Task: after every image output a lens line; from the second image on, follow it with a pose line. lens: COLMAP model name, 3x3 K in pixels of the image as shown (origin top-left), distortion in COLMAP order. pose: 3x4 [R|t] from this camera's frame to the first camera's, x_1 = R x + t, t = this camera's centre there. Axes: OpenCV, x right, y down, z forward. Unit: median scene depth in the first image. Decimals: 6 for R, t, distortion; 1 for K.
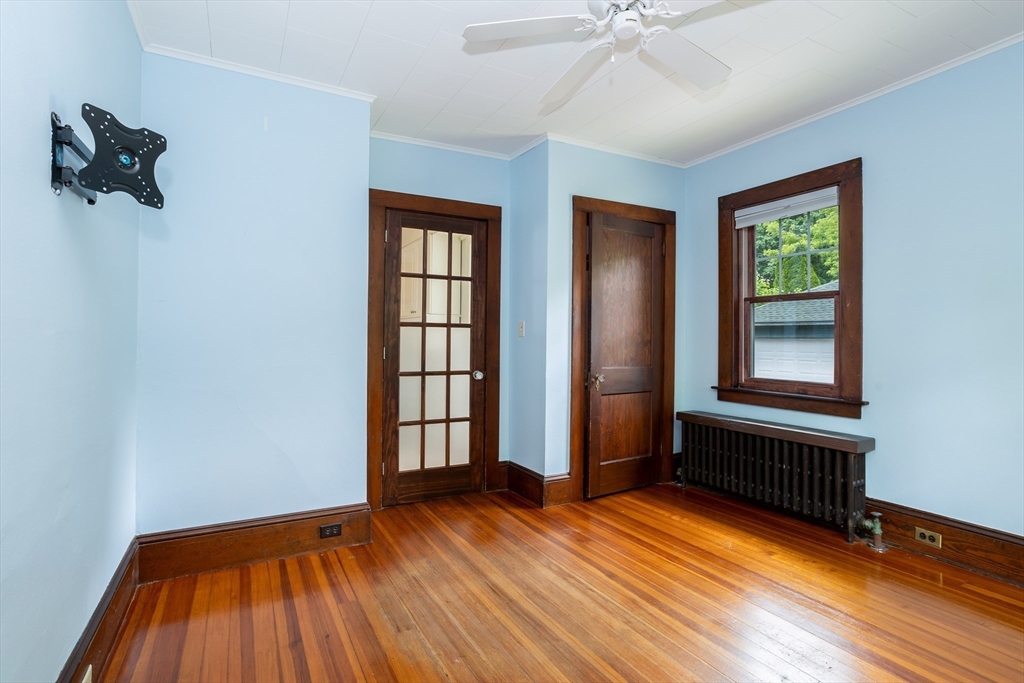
lens RADIAL K [[519.2, 0, 515.1], [0, 519.2, 343.6], [0, 0, 1]] dist [-0.037906, 0.000933]
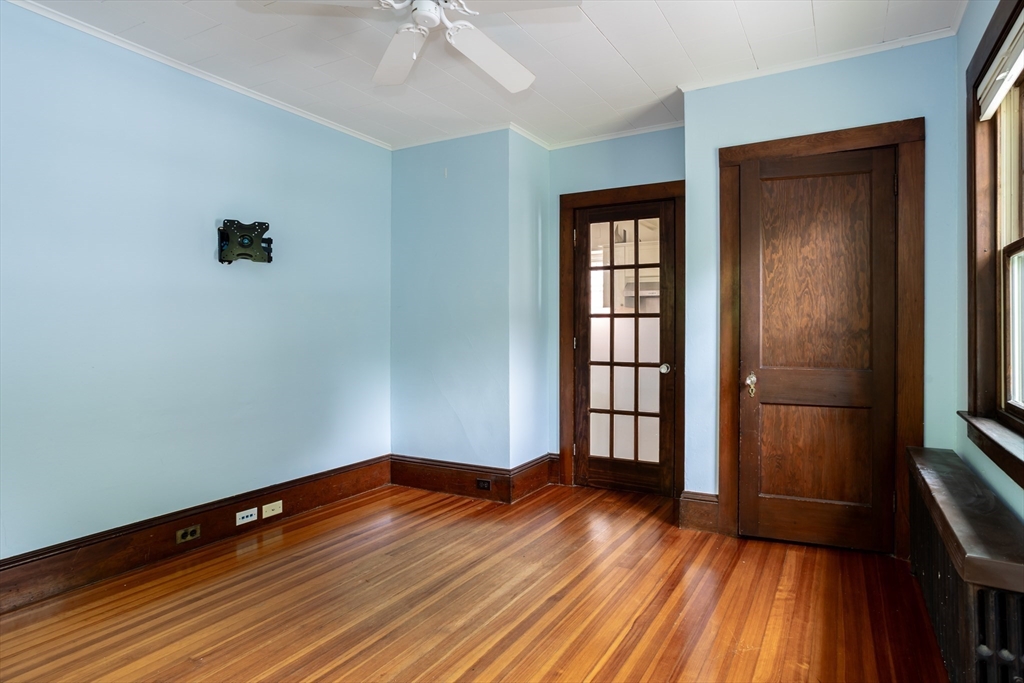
lens RADIAL K [[508.5, 0, 515.1], [0, 508.5, 332.2], [0, 0, 1]] dist [-0.033801, 0.009061]
pose [[0.568965, -0.002019, -0.822360, 0.546040], [0.000719, 0.999998, -0.001957, -0.002079], [0.822362, 0.000522, 0.568965, 0.285771]]
